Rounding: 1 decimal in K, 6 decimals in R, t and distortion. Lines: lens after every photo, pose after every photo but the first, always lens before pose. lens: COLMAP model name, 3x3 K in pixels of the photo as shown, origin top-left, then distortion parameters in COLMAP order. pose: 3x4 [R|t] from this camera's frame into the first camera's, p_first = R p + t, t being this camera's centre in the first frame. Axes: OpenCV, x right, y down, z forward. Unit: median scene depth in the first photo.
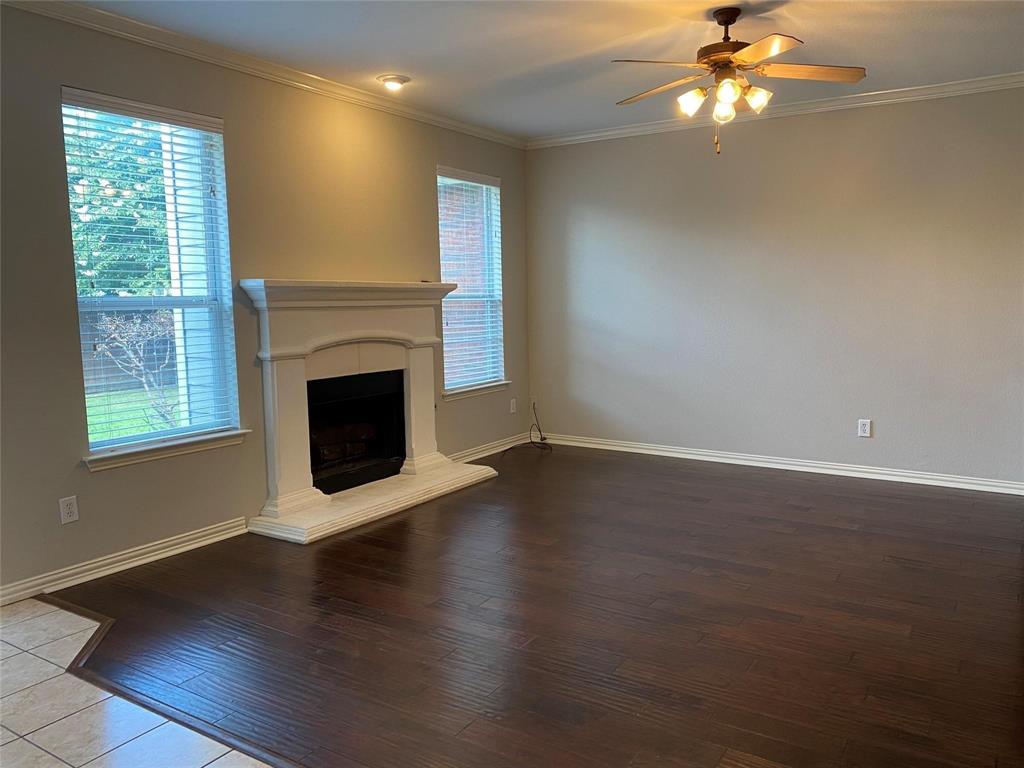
lens RADIAL K [[793.9, 0, 523.0], [0, 793.9, 382.6], [0, 0, 1]] dist [0.077429, -0.068692]
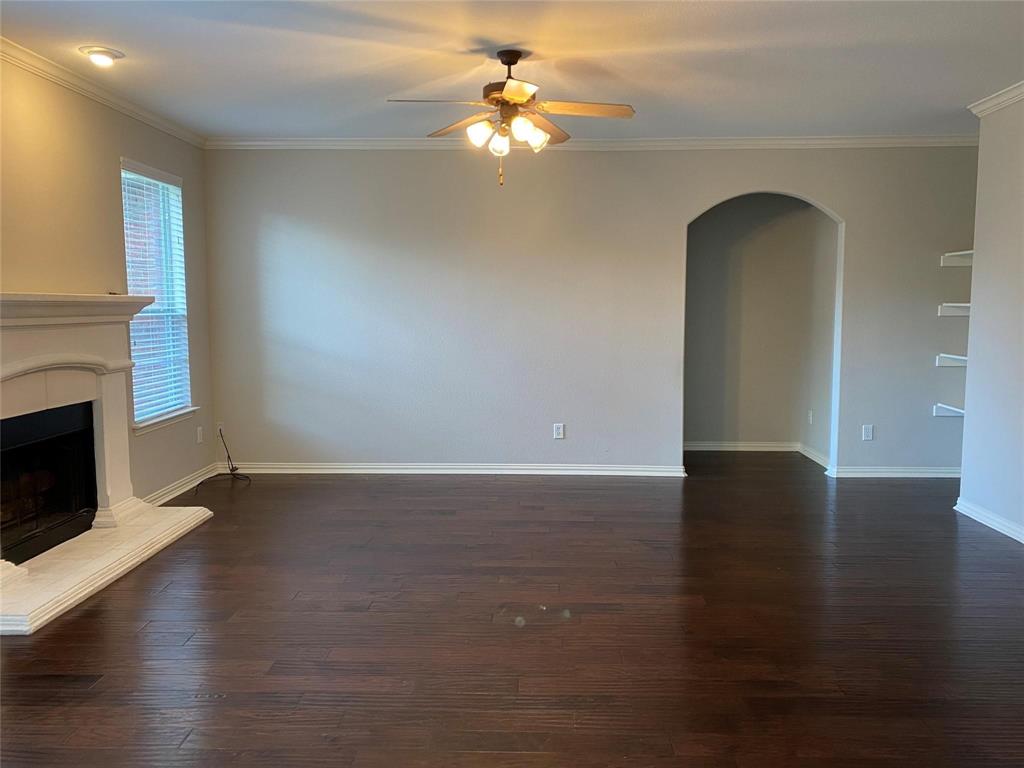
lens RADIAL K [[793.9, 0, 520.8], [0, 793.9, 373.3], [0, 0, 1]] dist [0.077429, -0.068692]
pose [[0.857932, -0.033420, 0.512675, -0.194608], [0.046318, 0.998850, -0.012398, -0.013609], [-0.511671, 0.034383, 0.858493, 0.059513]]
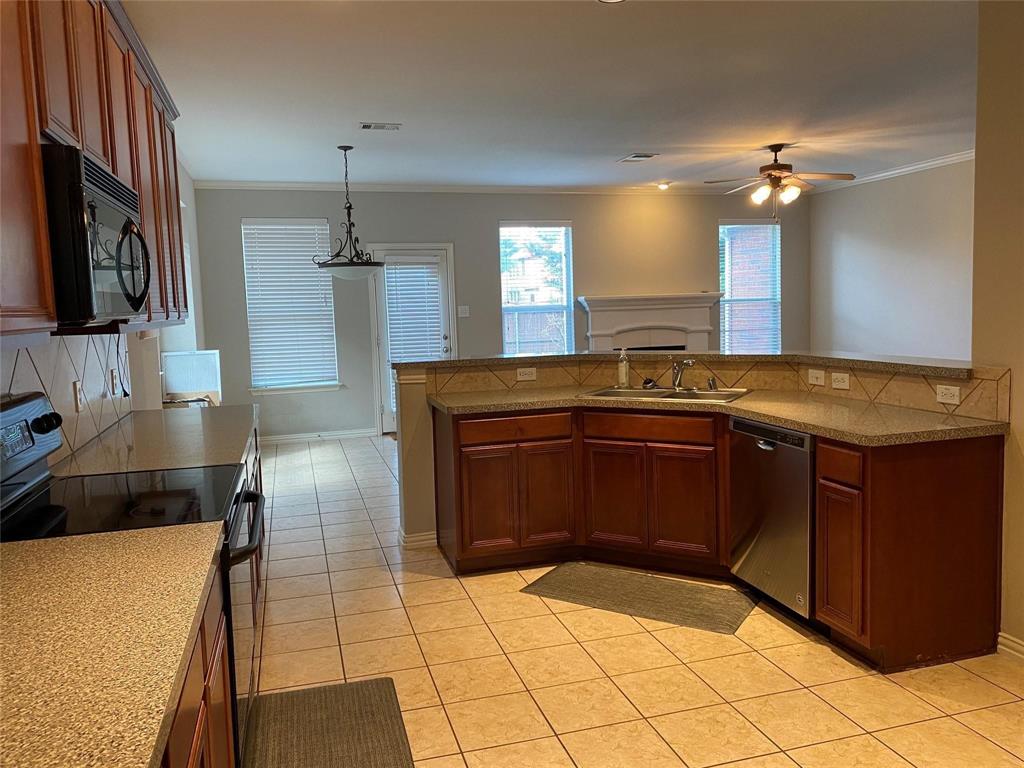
lens RADIAL K [[793.9, 0, 518.1], [0, 793.9, 384.3], [0, 0, 1]] dist [0.077429, -0.068692]
pose [[0.750151, 0.058484, -0.658675, 0.679767], [-0.051209, 0.998228, 0.030312, 0.030380], [0.659281, 0.010991, 0.751816, -0.472759]]
